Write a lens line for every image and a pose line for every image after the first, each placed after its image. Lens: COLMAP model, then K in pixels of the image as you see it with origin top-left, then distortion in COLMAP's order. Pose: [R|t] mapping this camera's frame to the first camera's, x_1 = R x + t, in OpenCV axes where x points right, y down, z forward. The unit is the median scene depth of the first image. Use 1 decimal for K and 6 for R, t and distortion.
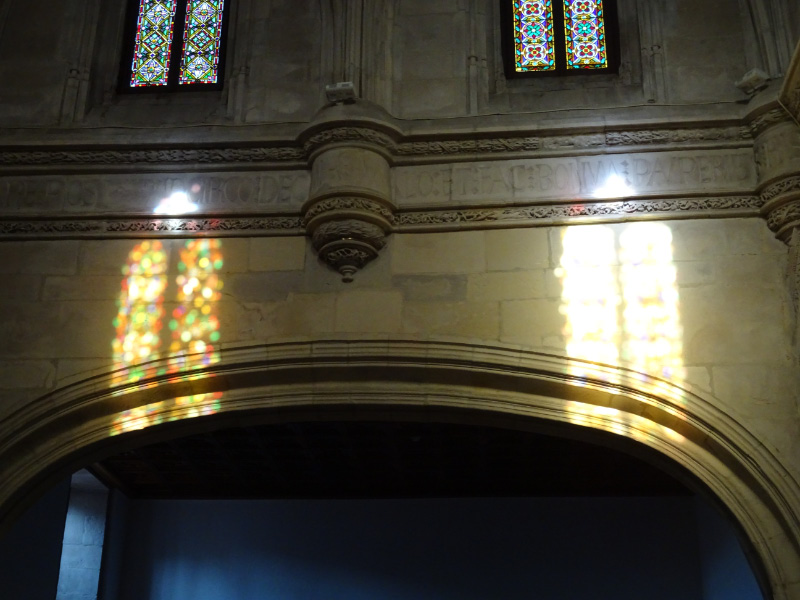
lens RADIAL K [[1160.8, 0, 400.0], [0, 1160.8, 300.2], [0, 0, 1]] dist [-0.000027, 0.000000]
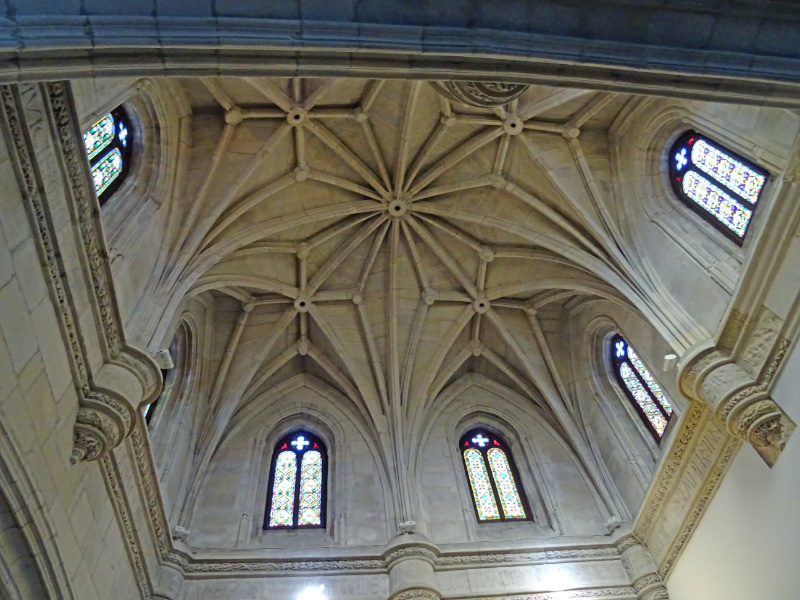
lens RADIAL K [[561.9, 0, 400.0], [0, 561.9, 300.0], [0, 0, 1]] dist [-0.001613, -0.001781]
pose [[0.980827, 0.083433, 0.176117, -0.243699], [0.030697, 0.826293, -0.562403, 0.023411], [-0.192447, 0.557027, 0.807889, 0.079983]]
